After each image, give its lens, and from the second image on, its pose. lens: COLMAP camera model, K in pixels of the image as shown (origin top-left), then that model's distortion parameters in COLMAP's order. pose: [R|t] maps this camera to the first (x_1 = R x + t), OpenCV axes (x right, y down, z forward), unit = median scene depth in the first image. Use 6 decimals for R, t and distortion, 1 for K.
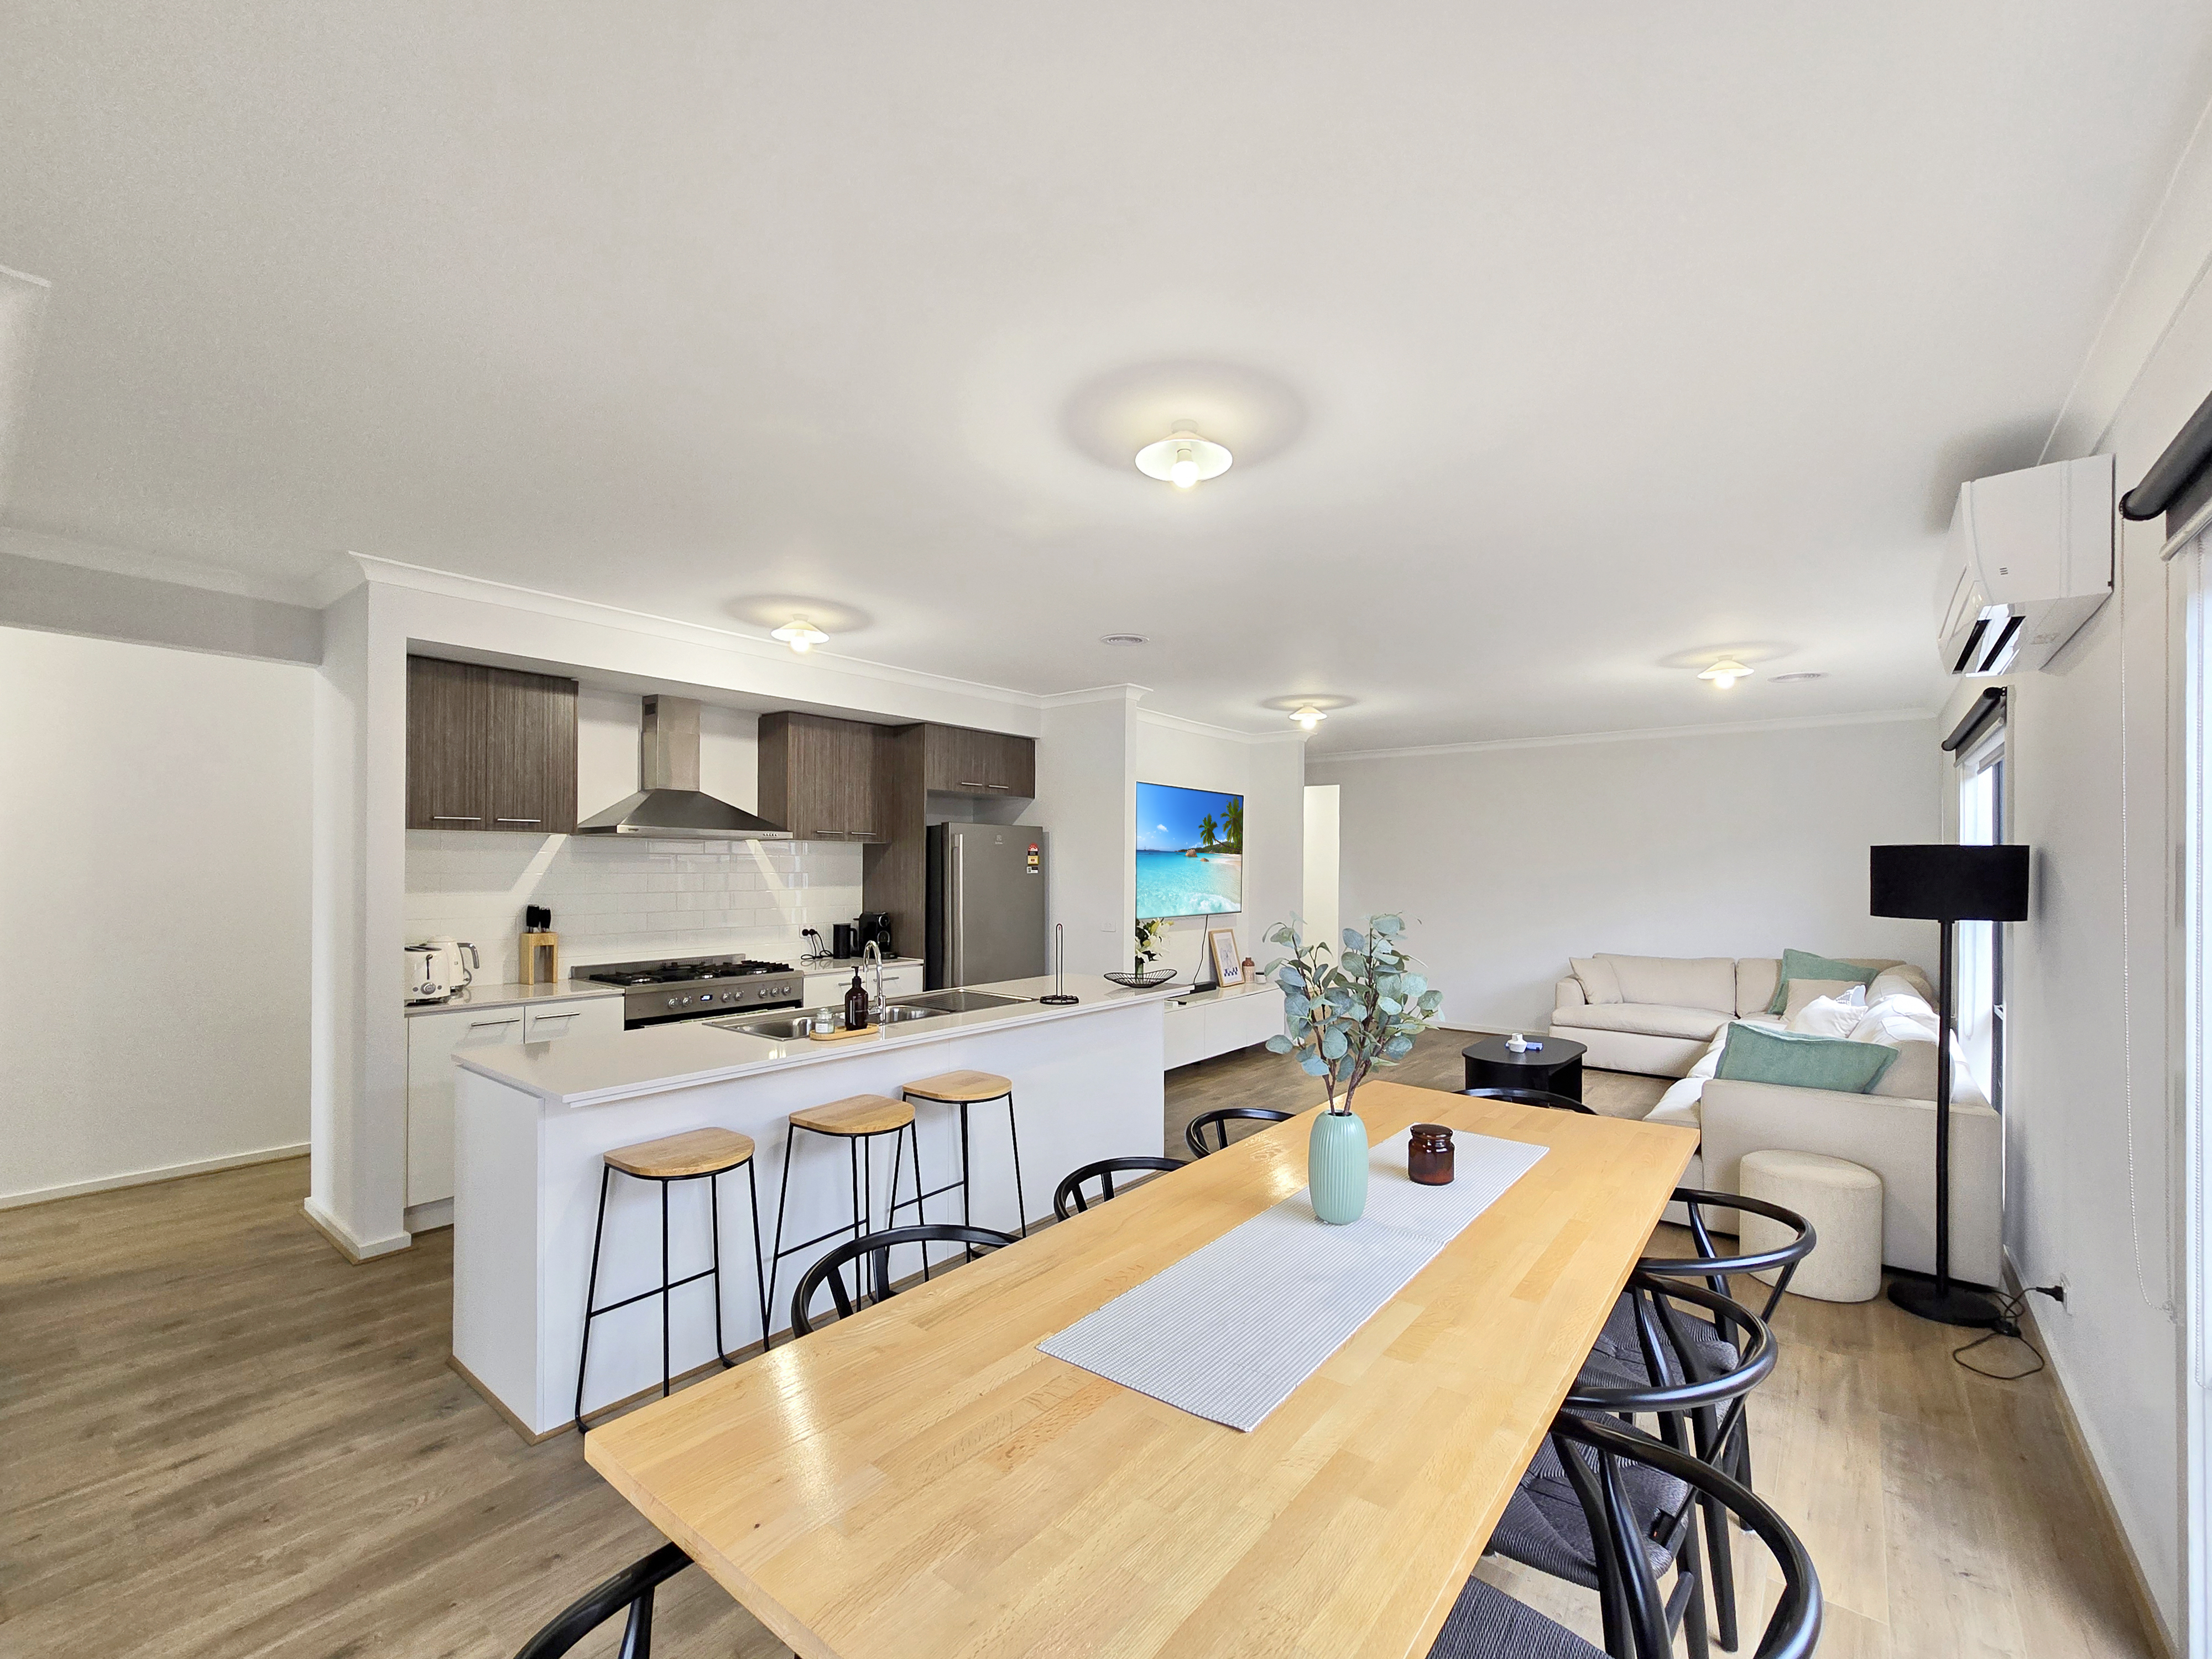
lens RADIAL K [[910.4, 0, 1111.4], [0, 910.4, 869.0], [0, 0, 1]] dist [-0.008221, -0.000092]
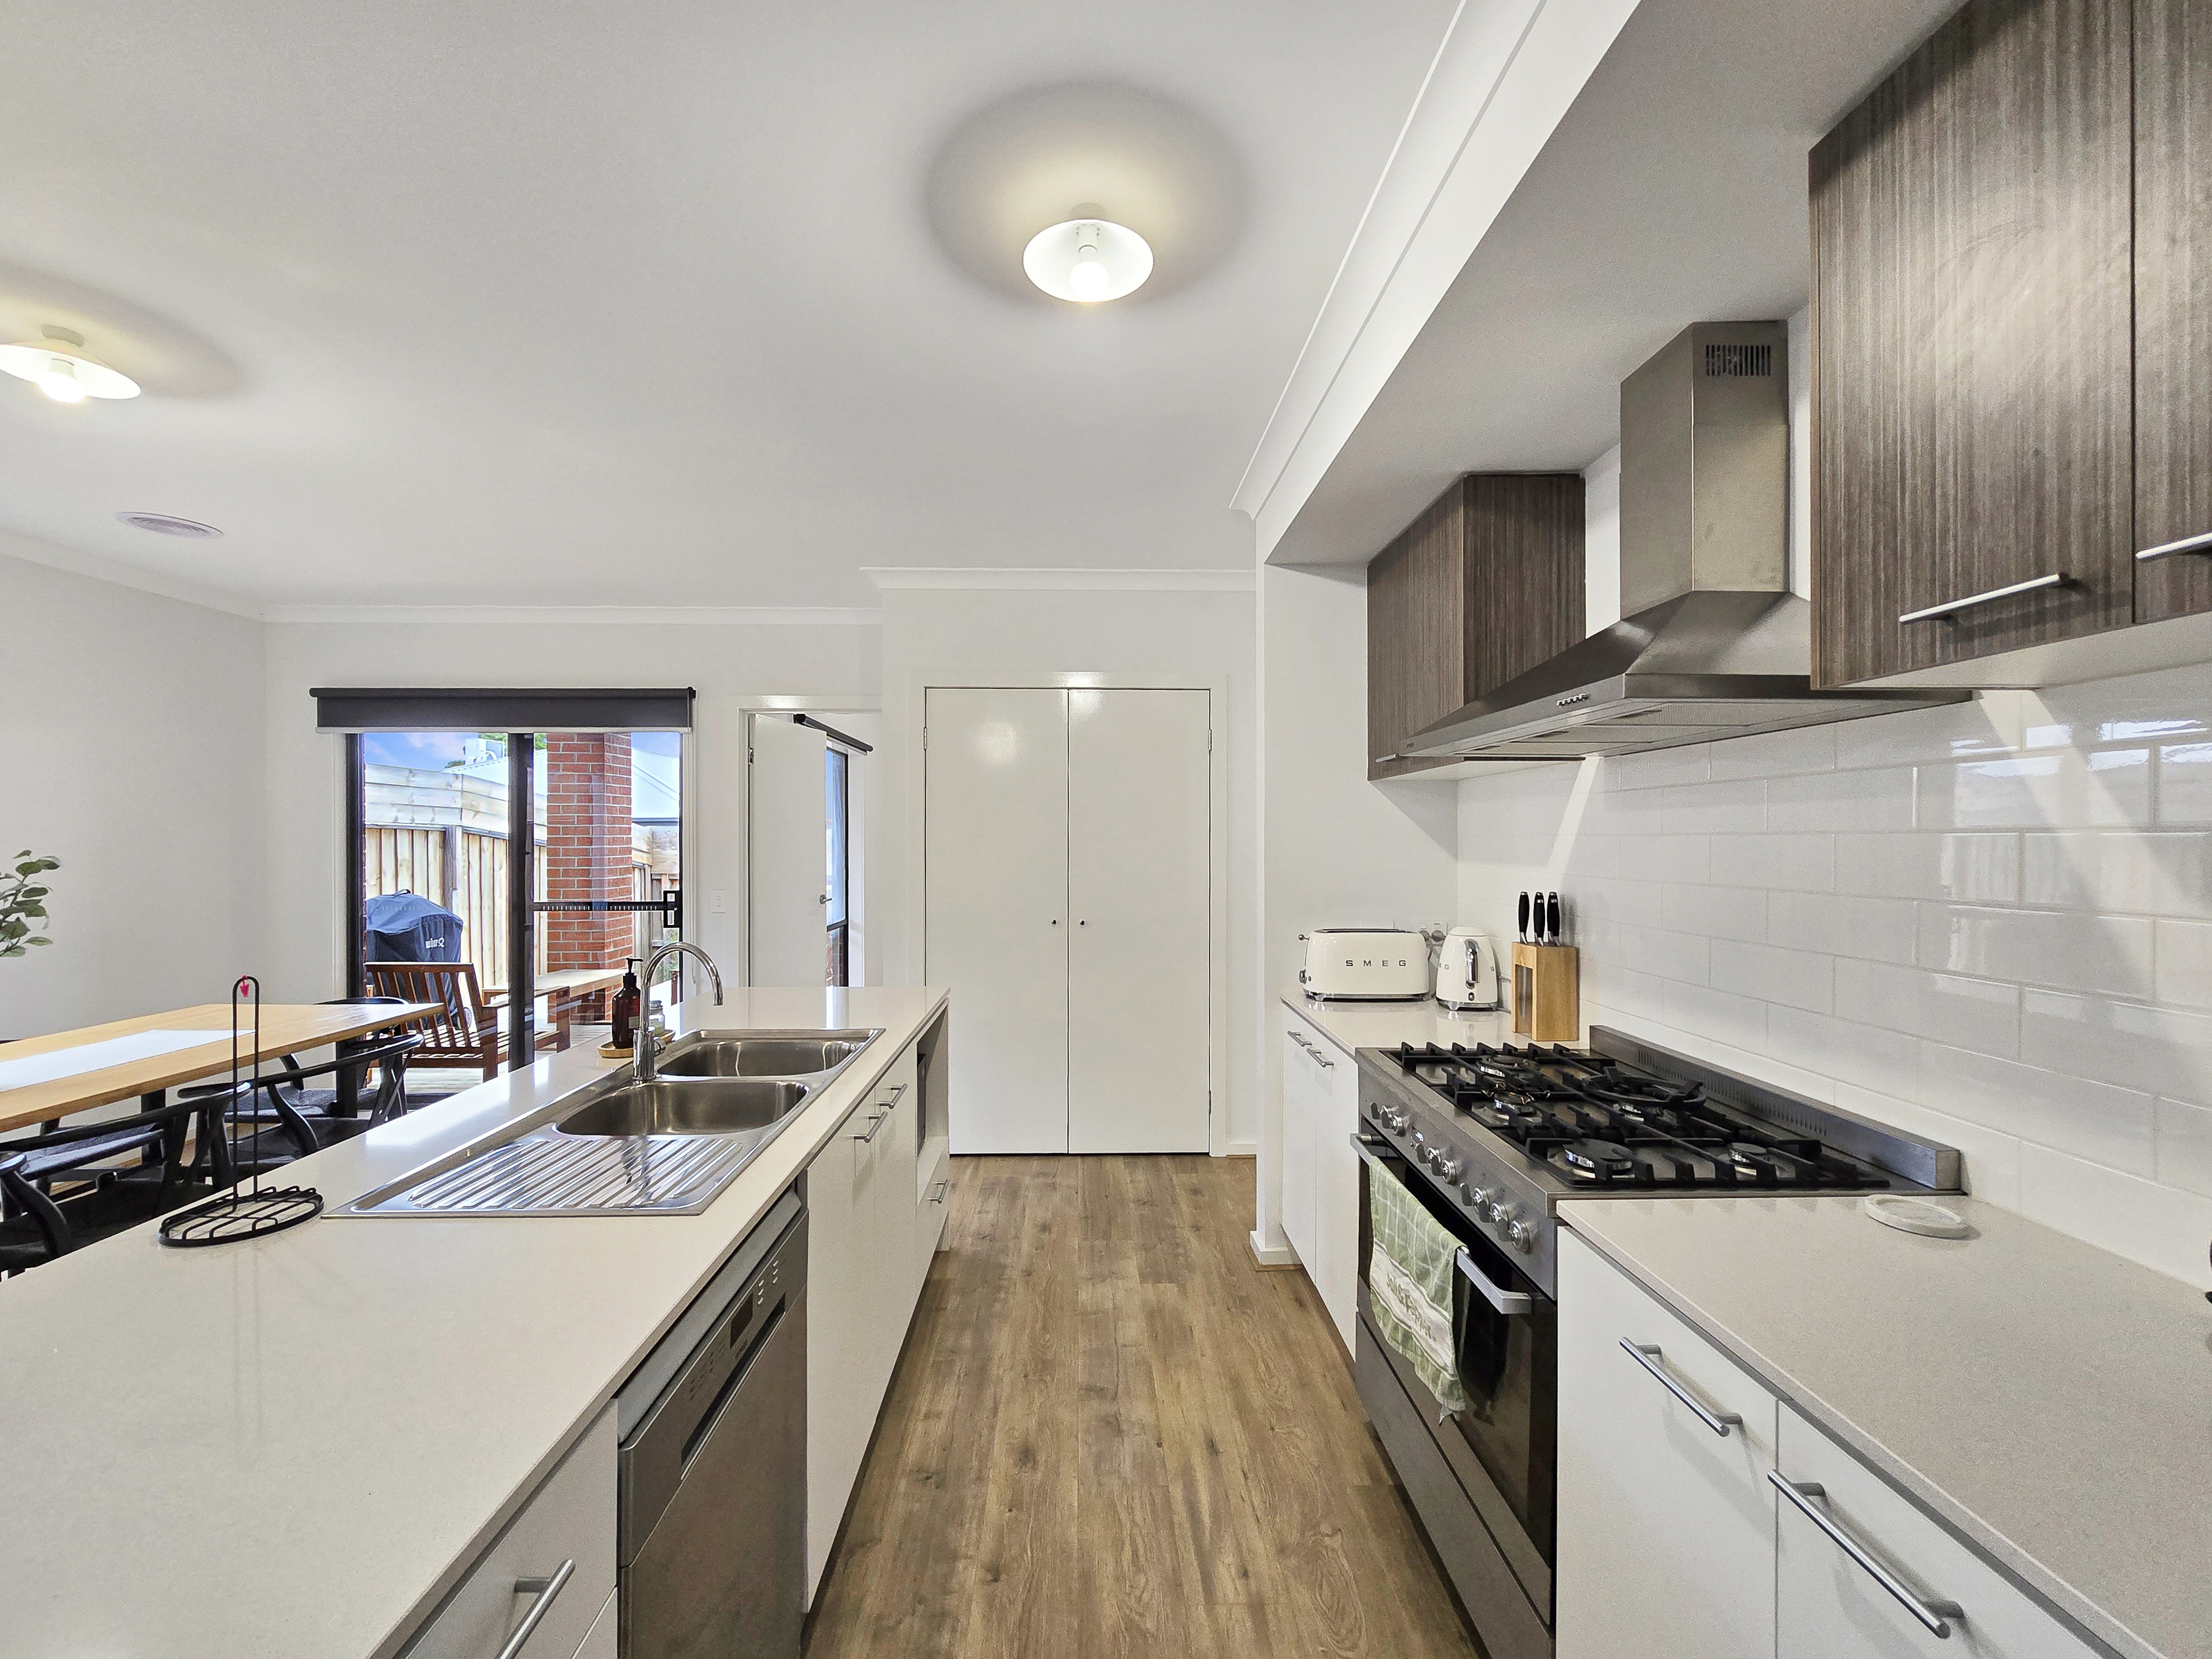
lens RADIAL K [[904.1, 0, 1106.0], [0, 904.1, 829.5], [0, 0, 1]] dist [0.000320, -0.000051]
pose [[-0.771935, -0.011262, -0.635602, -0.081500], [0.000104, 0.999841, -0.017842, 0.011671], [0.635702, -0.013839, -0.771811, 1.208532]]
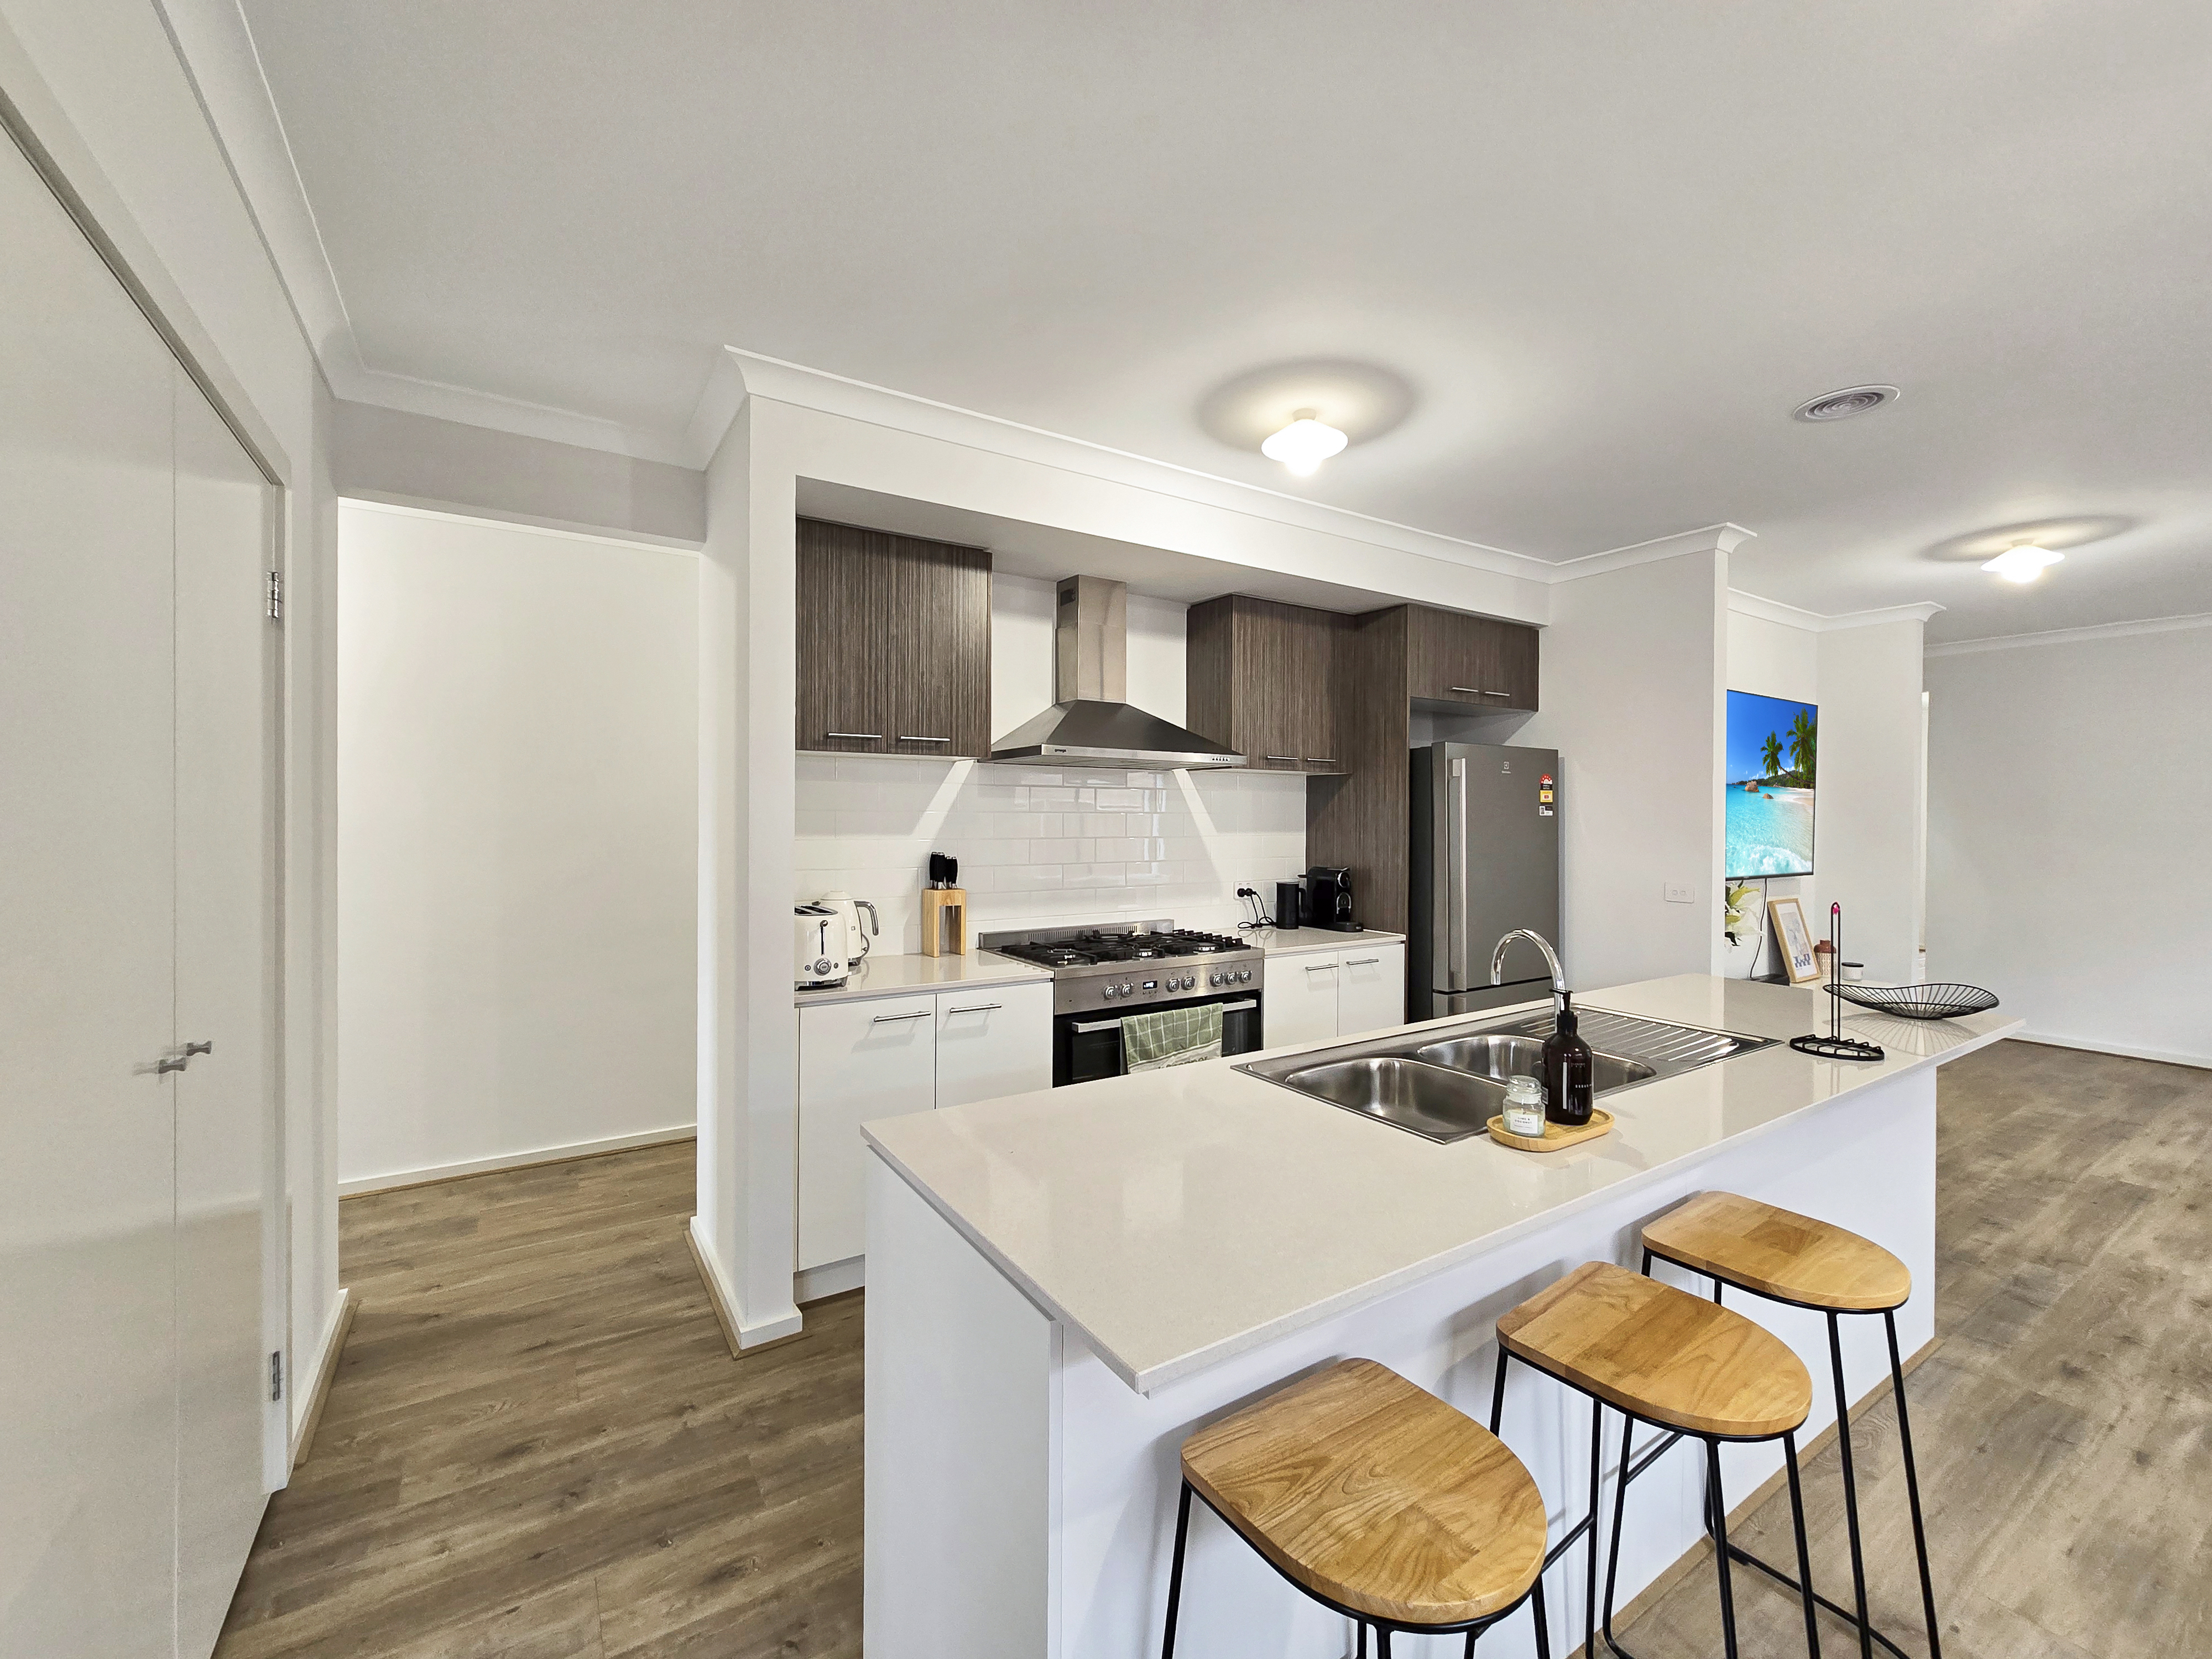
lens RADIAL K [[904.1, 0, 1106.0], [0, 904.1, 829.5], [0, 0, 1]] dist [0.000320, -0.000051]
pose [[0.942336, 0.008049, -0.334572, -0.238839], [-0.002217, 0.999839, 0.017811, 0.005701], [0.334662, -0.016042, 0.942202, 0.316108]]
